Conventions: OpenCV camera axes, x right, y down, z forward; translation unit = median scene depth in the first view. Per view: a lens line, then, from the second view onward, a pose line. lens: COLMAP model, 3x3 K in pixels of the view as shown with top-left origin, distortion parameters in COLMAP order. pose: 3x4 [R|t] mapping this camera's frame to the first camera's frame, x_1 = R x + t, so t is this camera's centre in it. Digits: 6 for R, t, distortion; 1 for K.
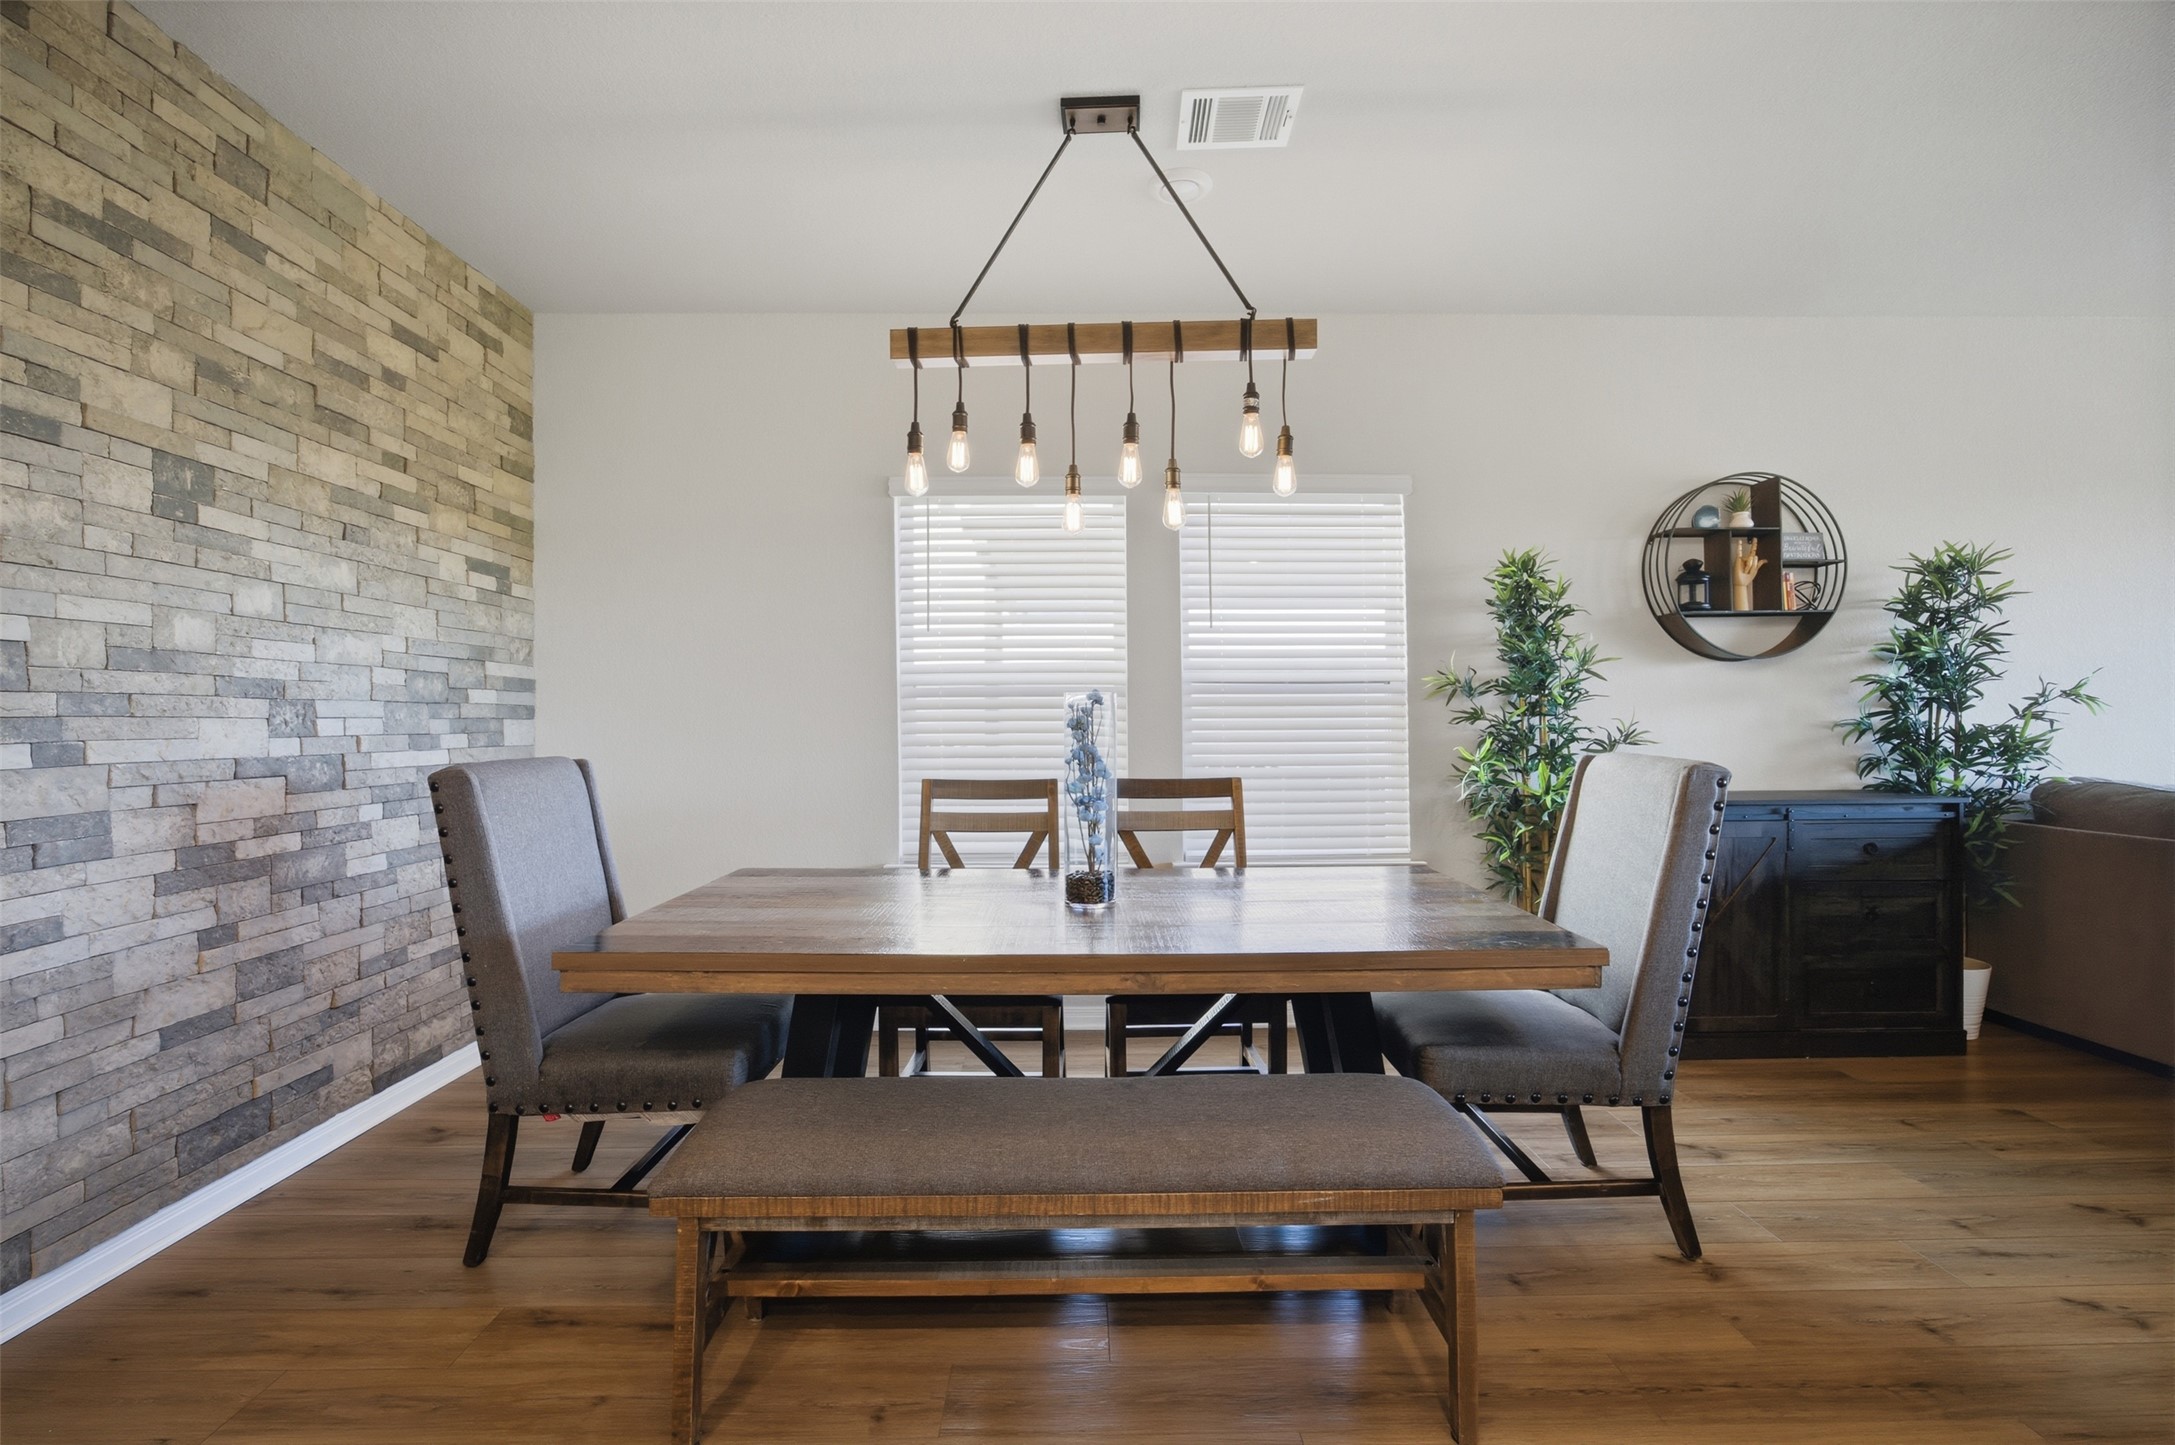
lens RADIAL K [[969.9, 0, 1097.1], [0, 969.9, 722.0], [0, 0, 1]] dist [-0.005156, 0.007264]
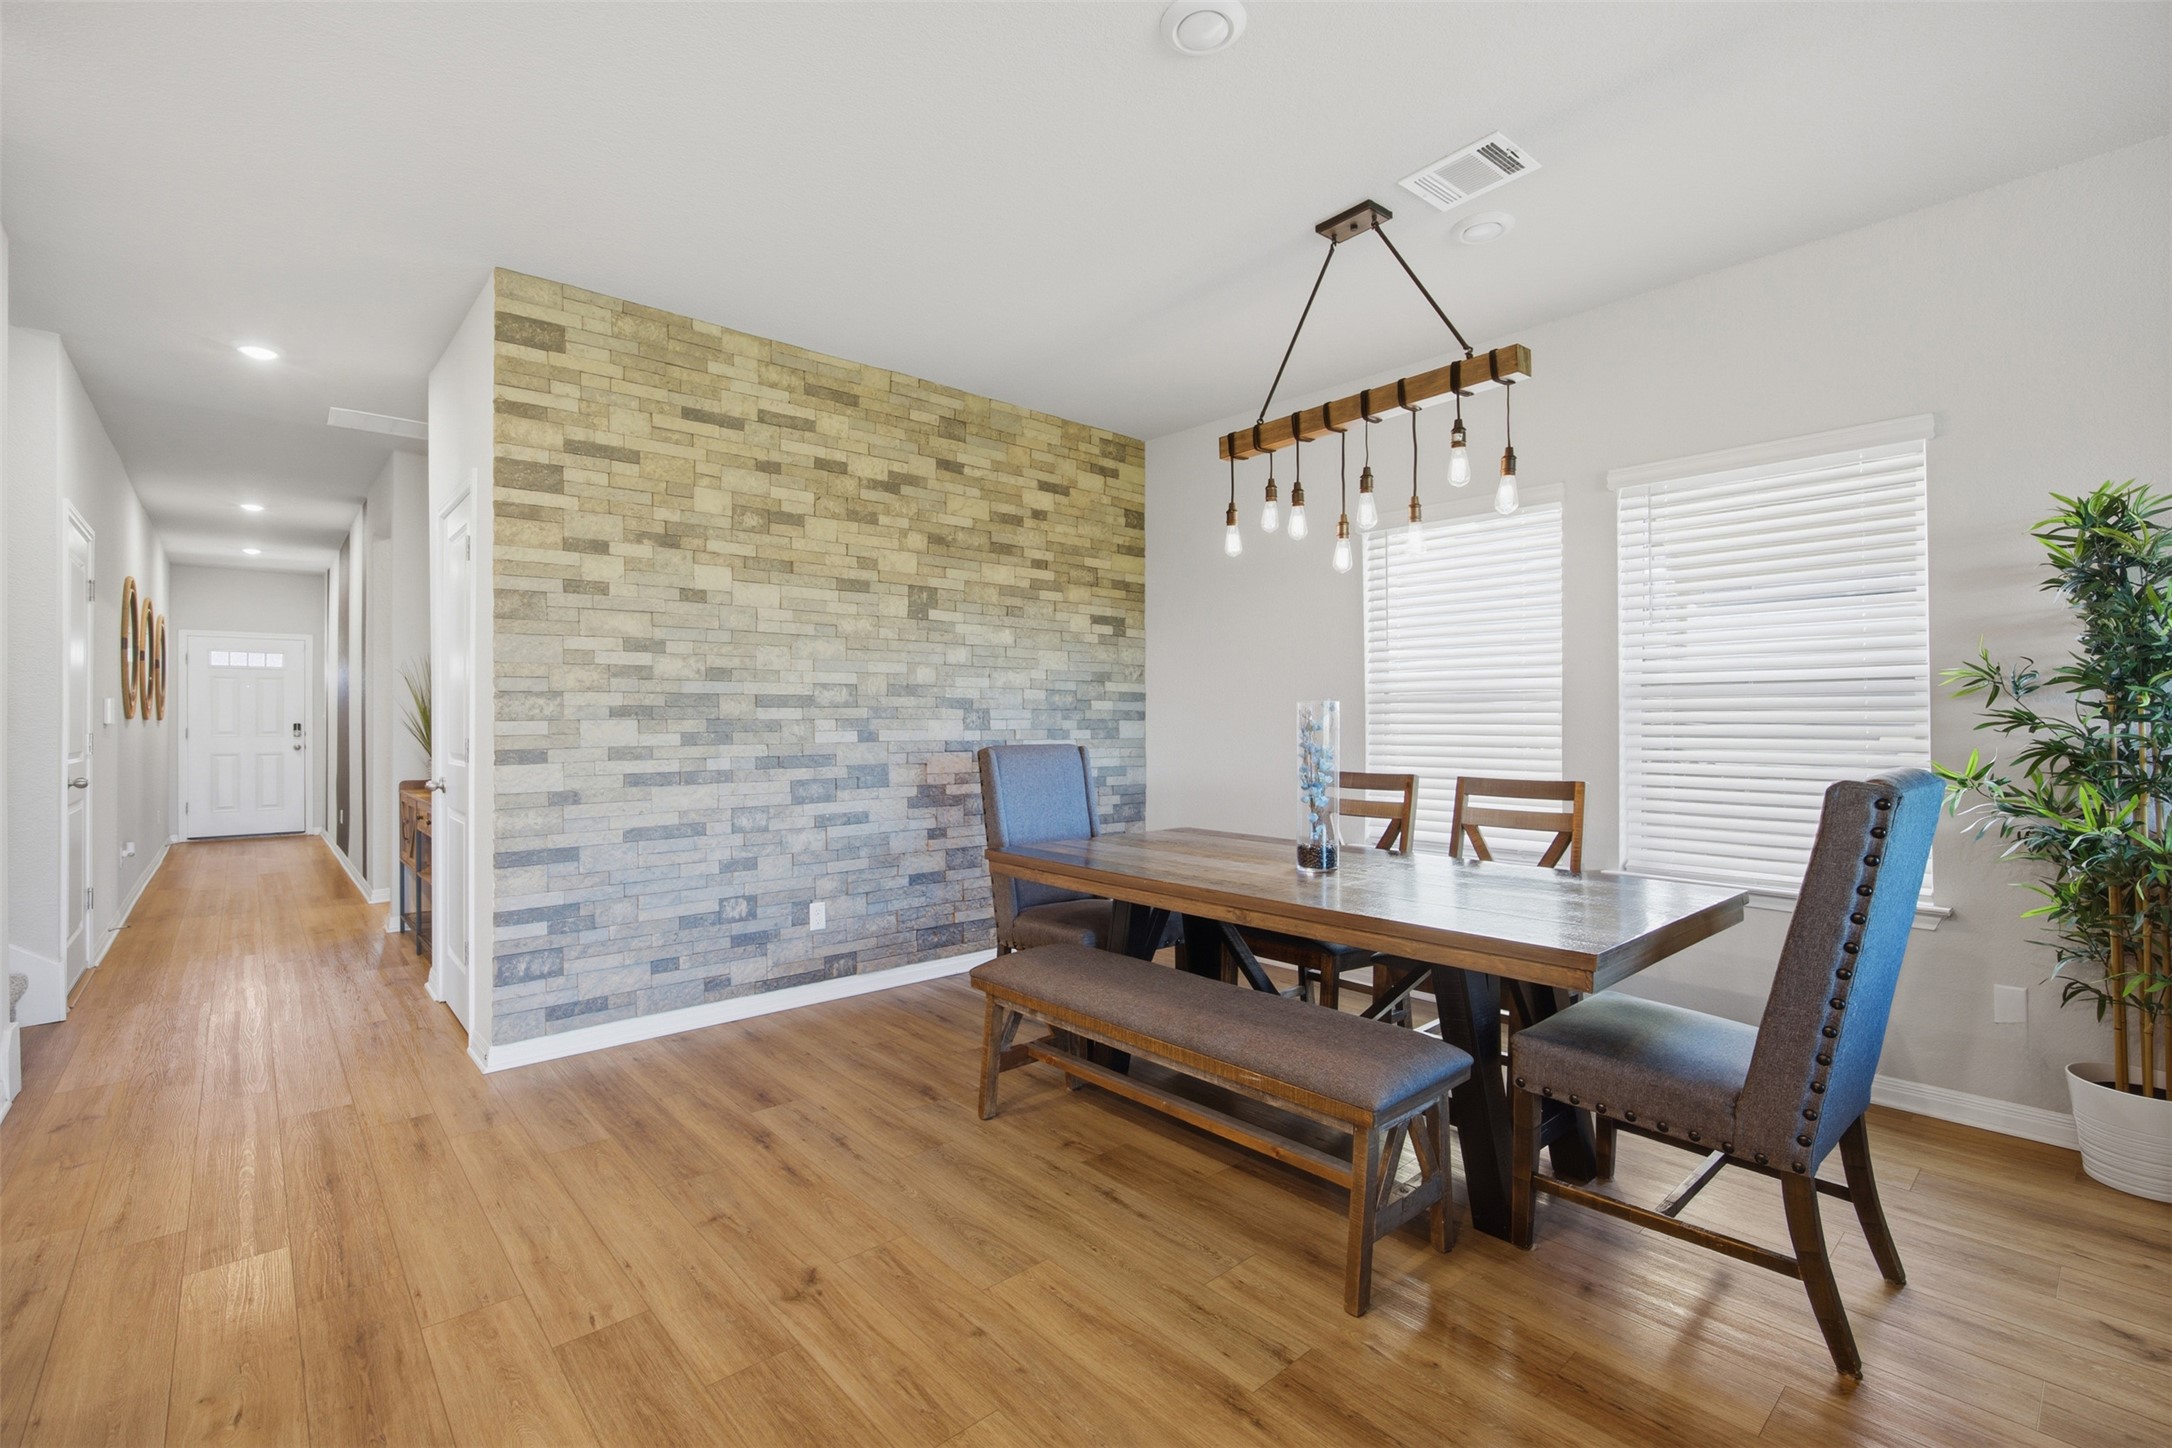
lens RADIAL K [[968.5, 0, 1096.0], [0, 968.5, 717.3], [0, 0, 1]] dist [-0.005156, 0.007264]
pose [[0.668646, 0.002017, -0.743578, 0.686515], [-0.004185, 0.999991, -0.001051, -0.006886], [0.743569, 0.003814, 0.668648, -0.042956]]
